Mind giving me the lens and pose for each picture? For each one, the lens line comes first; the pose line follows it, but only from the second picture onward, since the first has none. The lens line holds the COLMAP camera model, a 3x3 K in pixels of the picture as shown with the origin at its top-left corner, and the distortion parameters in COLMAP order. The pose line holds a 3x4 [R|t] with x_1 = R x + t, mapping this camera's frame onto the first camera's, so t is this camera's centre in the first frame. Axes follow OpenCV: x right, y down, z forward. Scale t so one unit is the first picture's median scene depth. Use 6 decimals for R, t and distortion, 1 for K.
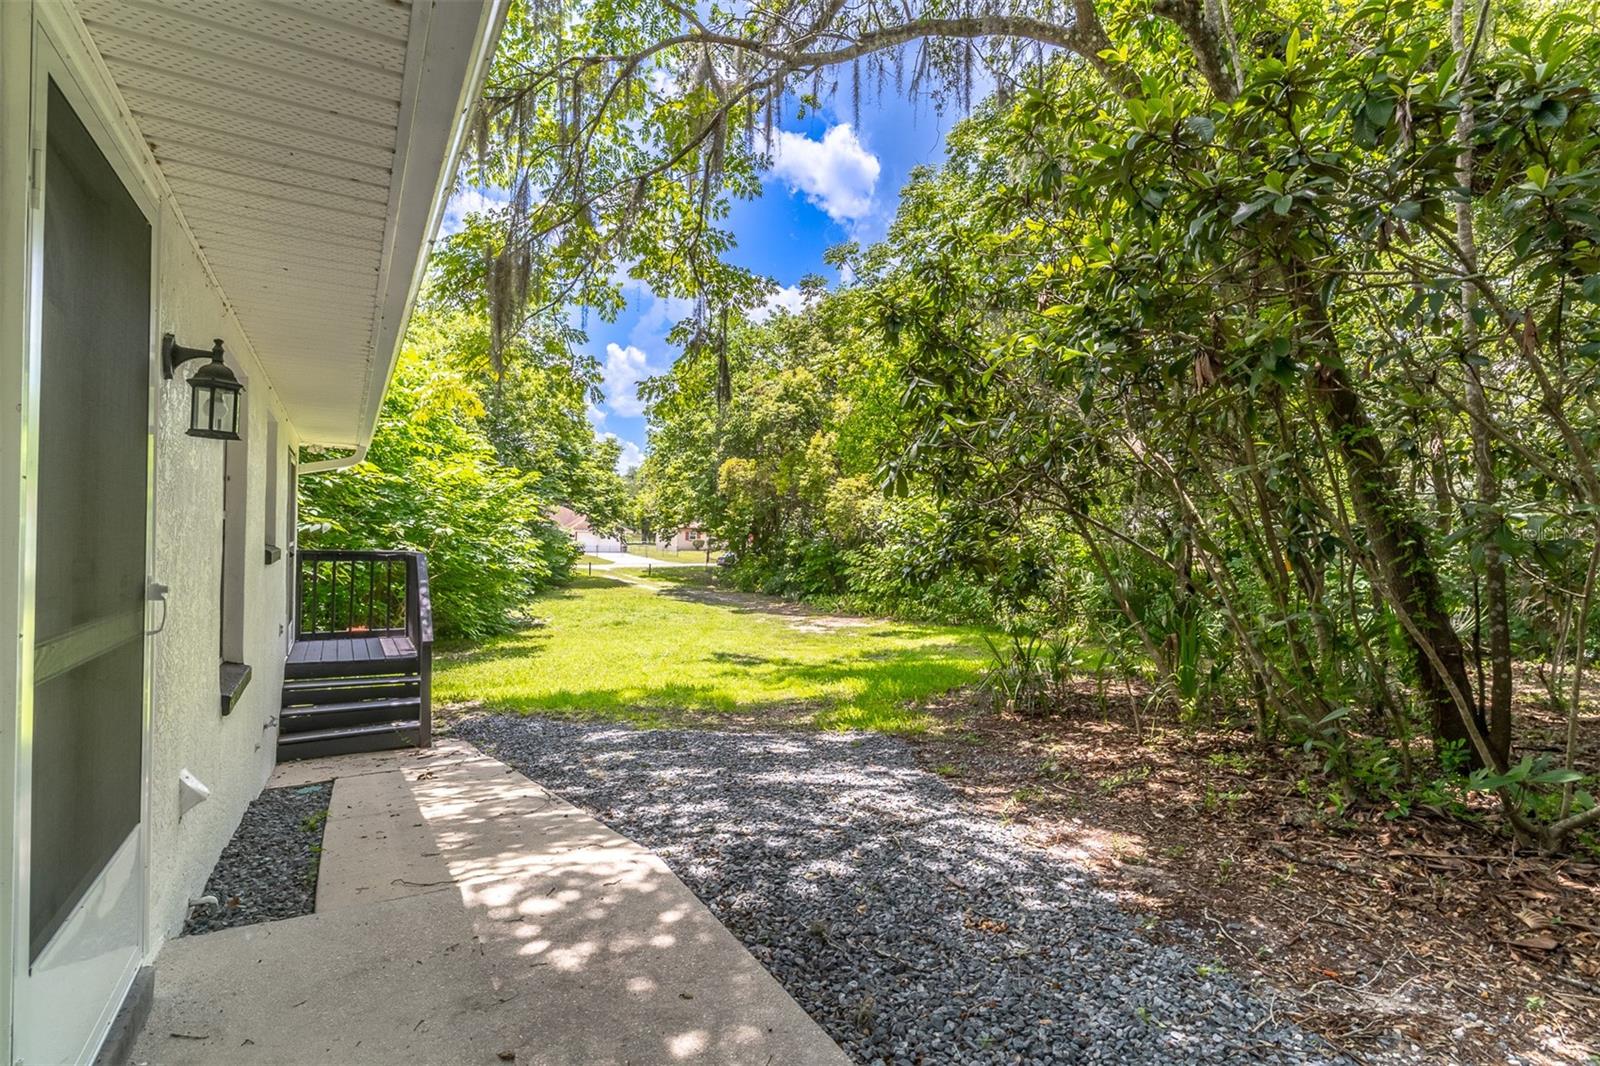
lens RADIAL K [[761.9, 0, 795.3], [0, 761.9, 539.6], [0, 0, 1]] dist [0.007750, -0.001186]
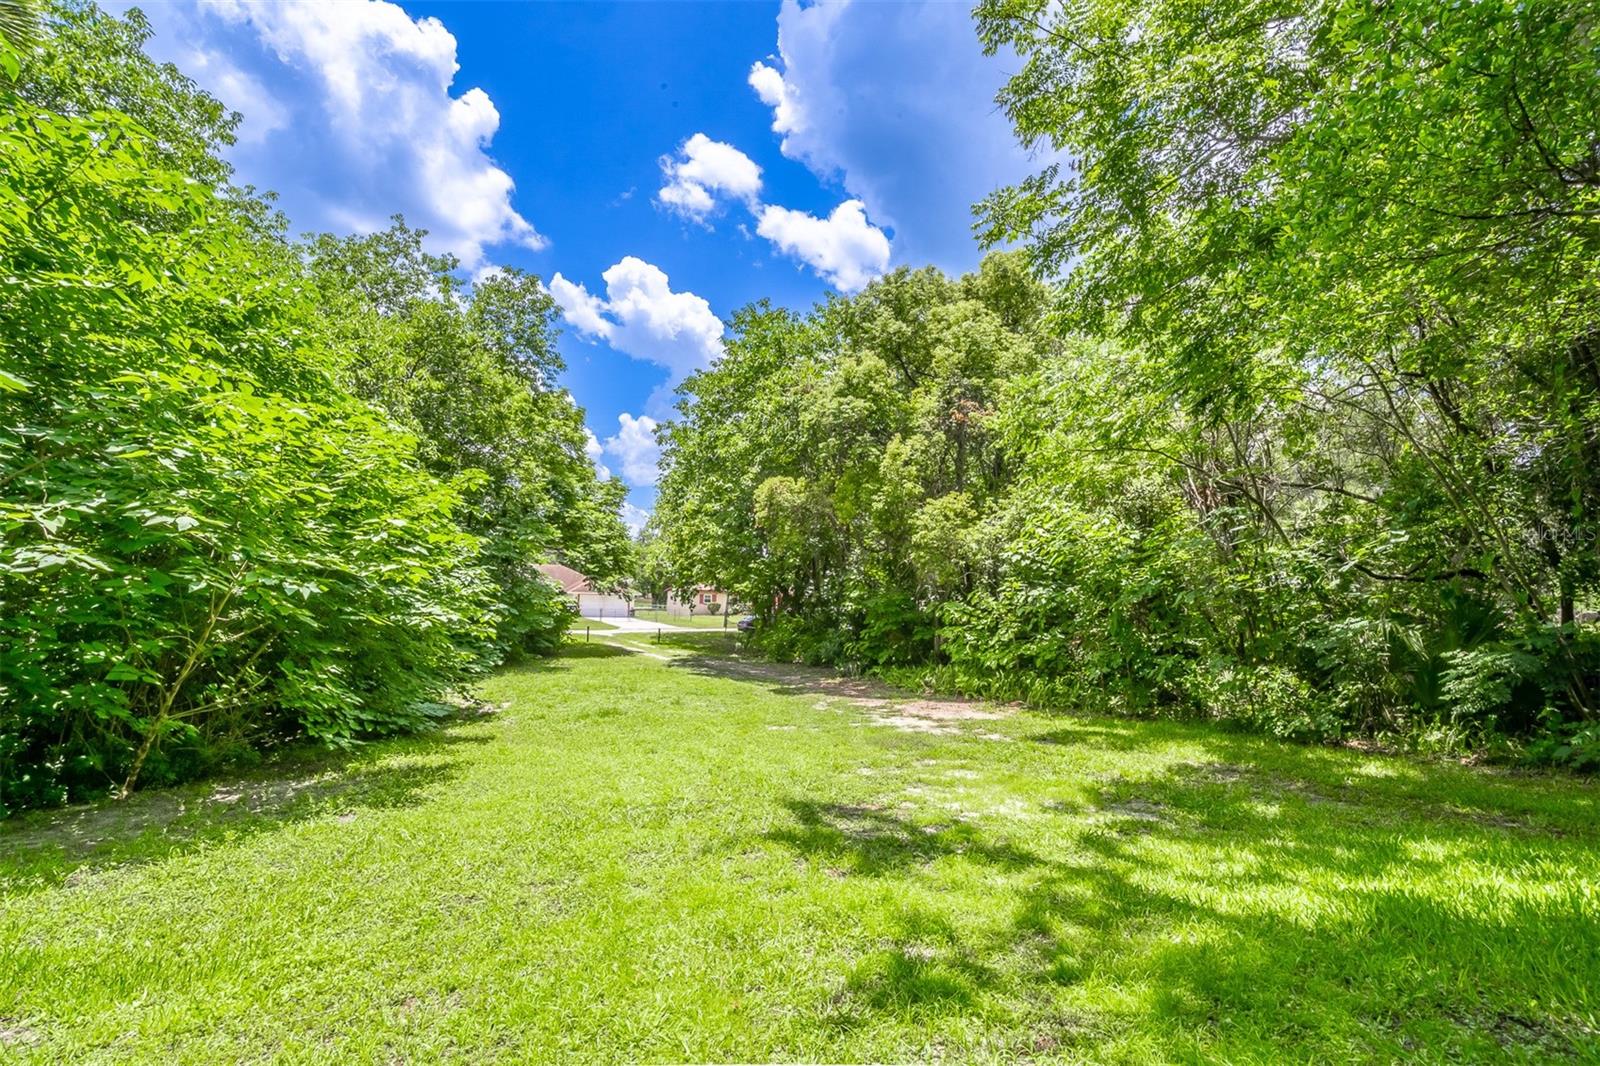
lens RADIAL K [[761.9, 0, 795.3], [0, 761.9, 539.6], [0, 0, 1]] dist [0.007750, -0.001186]
pose [[0.999888, -0.003539, -0.014524, -0.049831], [0.002226, 0.995988, -0.089462, 0.017302], [0.014783, 0.089420, 0.995884, 0.272525]]
